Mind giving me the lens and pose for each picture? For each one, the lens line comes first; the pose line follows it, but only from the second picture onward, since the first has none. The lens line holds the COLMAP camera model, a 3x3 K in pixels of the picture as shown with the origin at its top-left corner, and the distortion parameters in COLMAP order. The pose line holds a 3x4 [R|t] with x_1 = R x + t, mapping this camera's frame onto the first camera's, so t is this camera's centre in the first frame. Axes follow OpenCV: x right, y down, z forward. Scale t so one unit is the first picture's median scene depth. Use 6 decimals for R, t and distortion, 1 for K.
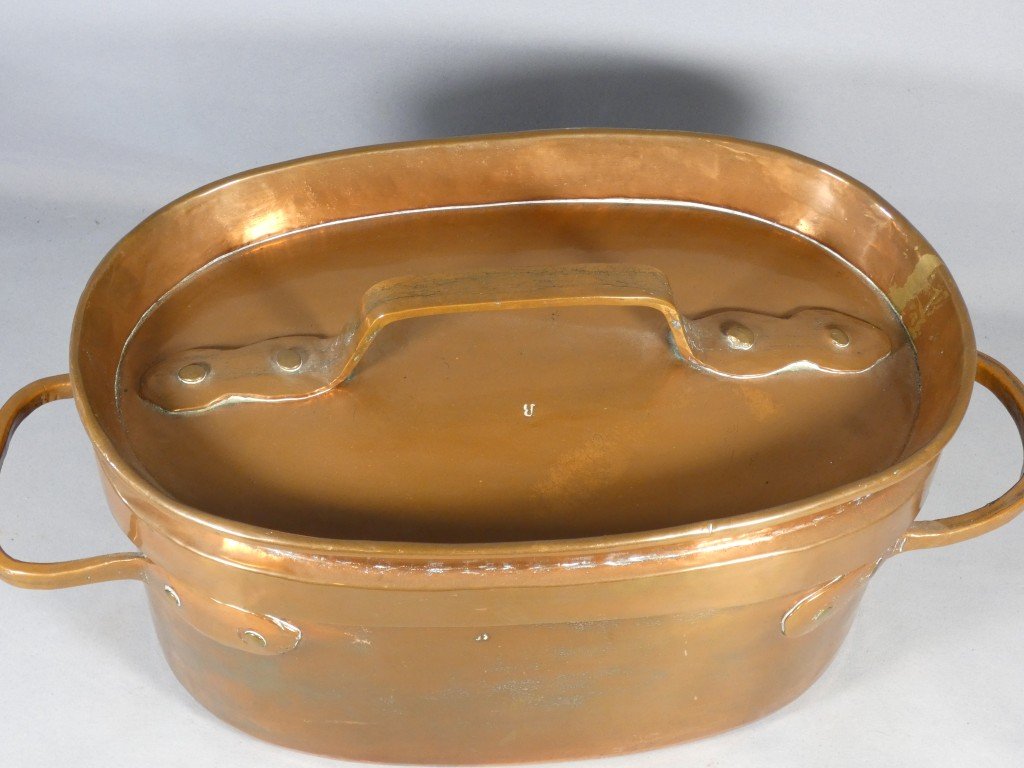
lens RADIAL K [[1737.0, 0, 512.1], [0, 1737.0, 384.3], [0, 0, 1]] dist [0.057693, 0.000000]
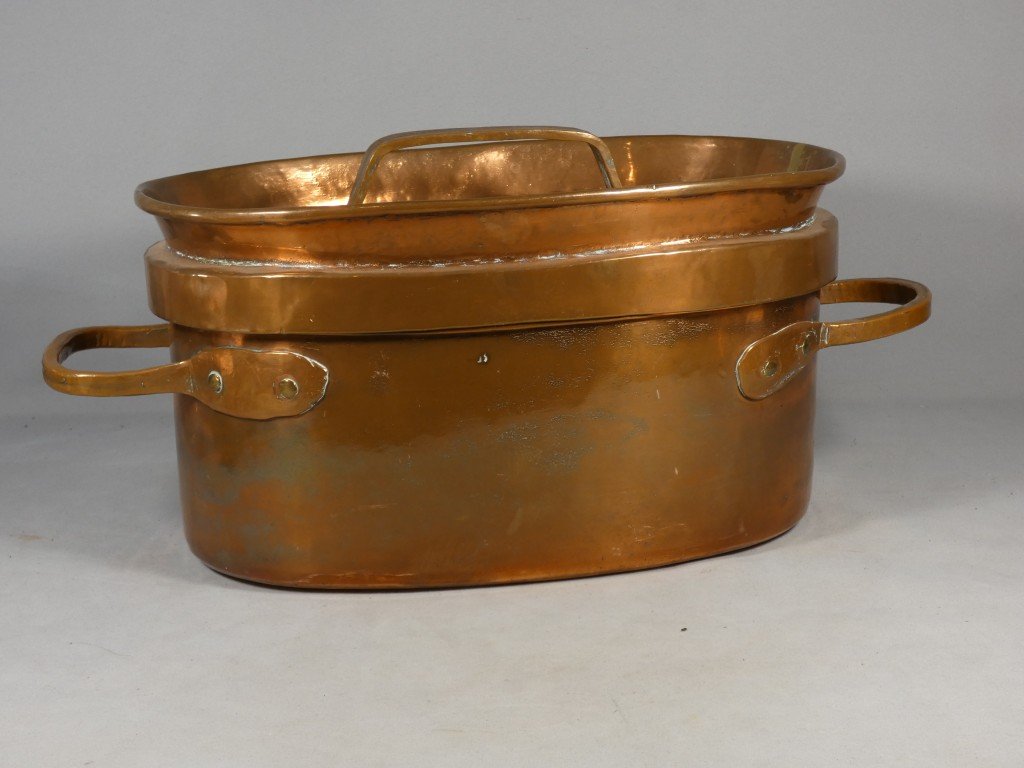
lens RADIAL K [[1737.0, 0, 511.4], [0, 1737.0, 383.6], [0, 0, 1]] dist [0.057693, 0.000000]
pose [[0.994296, -0.085174, 0.064197, -0.072632], [0.106580, 0.816425, -0.567531, 0.804163], [-0.004073, 0.571136, 0.820846, 0.041327]]
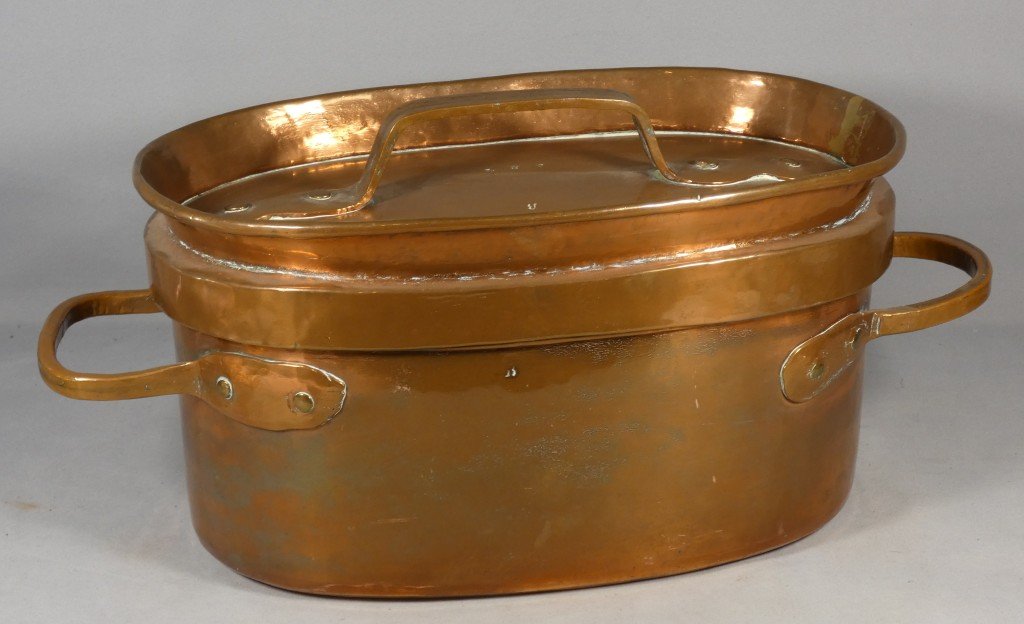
lens RADIAL K [[1896.8, 0, 529.8], [0, 1896.8, 356.4], [0, 0, 1]] dist [0.055350, 0.000000]
pose [[0.994861, -0.083420, 0.057373, -0.071251], [0.100098, 0.895501, -0.433657, 0.638752], [-0.015202, 0.437171, 0.899250, -0.084231]]
